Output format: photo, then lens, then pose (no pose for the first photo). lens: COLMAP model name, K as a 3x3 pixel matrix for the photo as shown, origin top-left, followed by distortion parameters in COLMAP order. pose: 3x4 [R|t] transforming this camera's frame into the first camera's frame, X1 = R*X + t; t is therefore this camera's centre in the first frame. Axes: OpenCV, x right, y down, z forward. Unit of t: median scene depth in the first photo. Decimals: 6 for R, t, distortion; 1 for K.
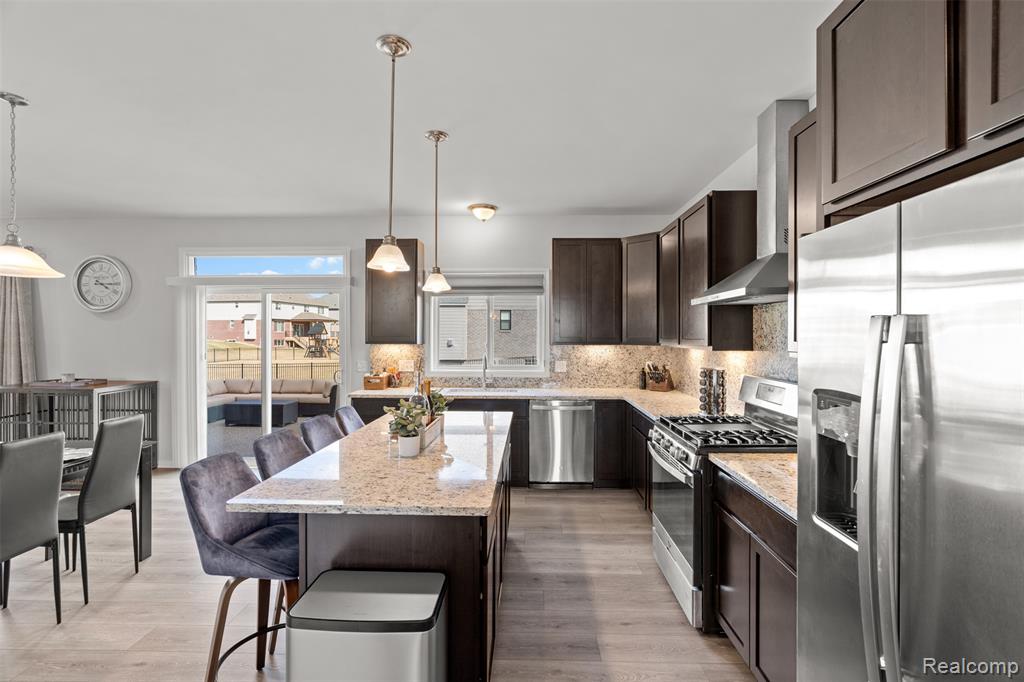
lens RADIAL K [[465.3, 0, 512.6], [0, 465.3, 336.9], [0, 0, 1]] dist [-0.010641, 0.001542]
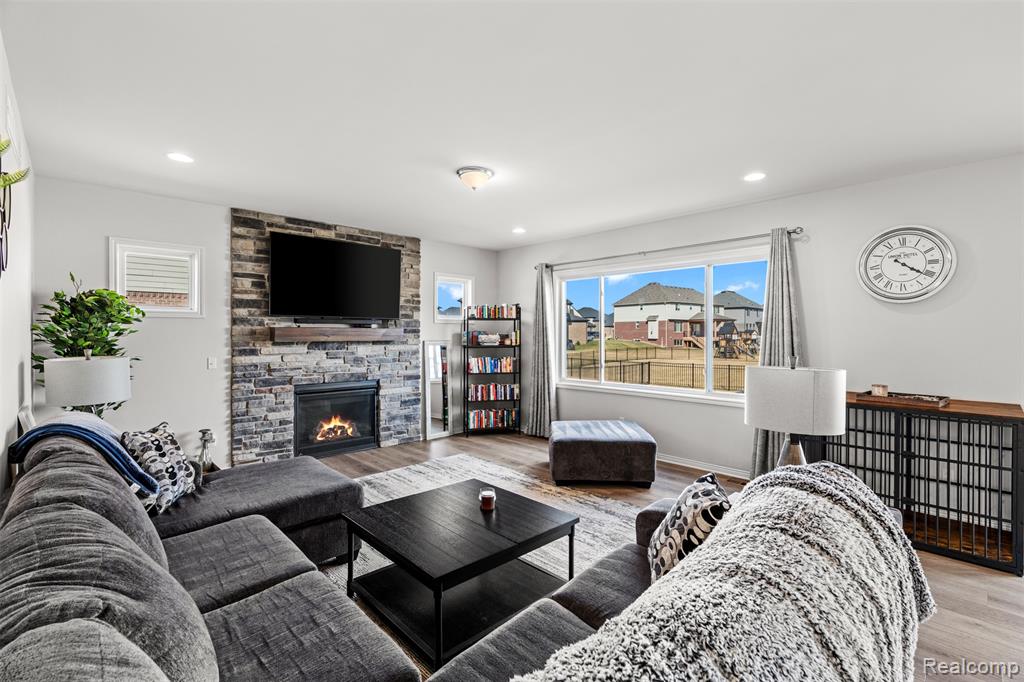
lens RADIAL K [[465.3, 0, 509.3], [0, 465.3, 337.8], [0, 0, 1]] dist [-0.010641, 0.001542]
pose [[0.721522, 0.001122, -0.692390, -0.065702], [0.000013, 0.999999, 0.001634, 0.000090], [0.692391, -0.001188, 0.721521, 0.002780]]
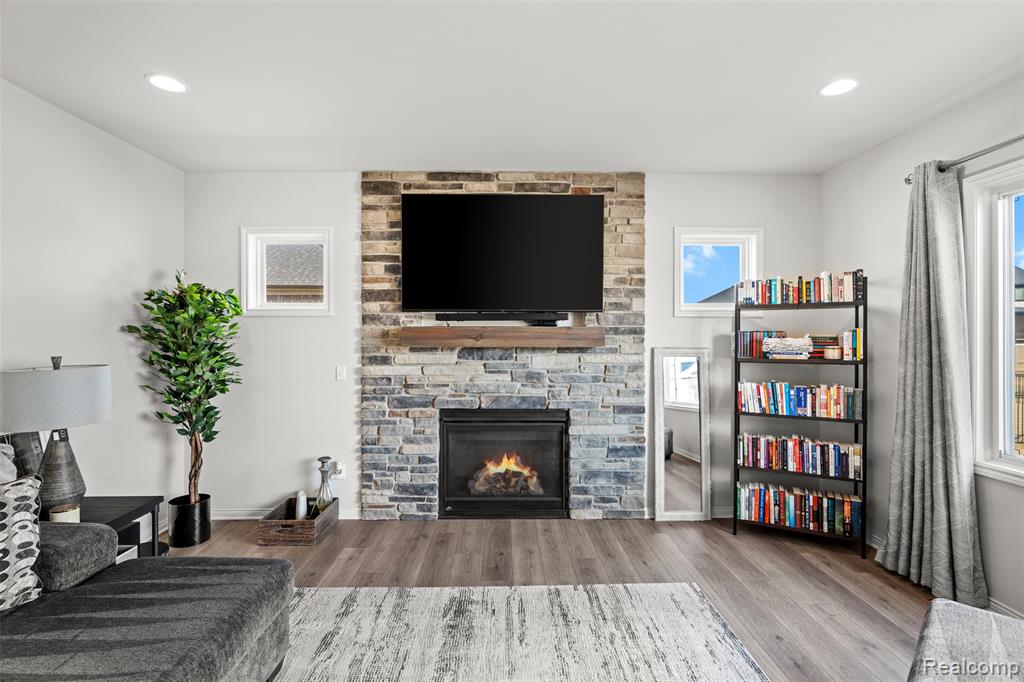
lens RADIAL K [[465.3, 0, 507.7], [0, 465.3, 335.6], [0, 0, 1]] dist [-0.010641, 0.001542]
pose [[0.059817, -0.004836, -0.998198, -0.280415], [-0.004179, 0.999978, -0.005095, -0.002662], [0.998201, 0.004476, 0.059796, 0.317877]]
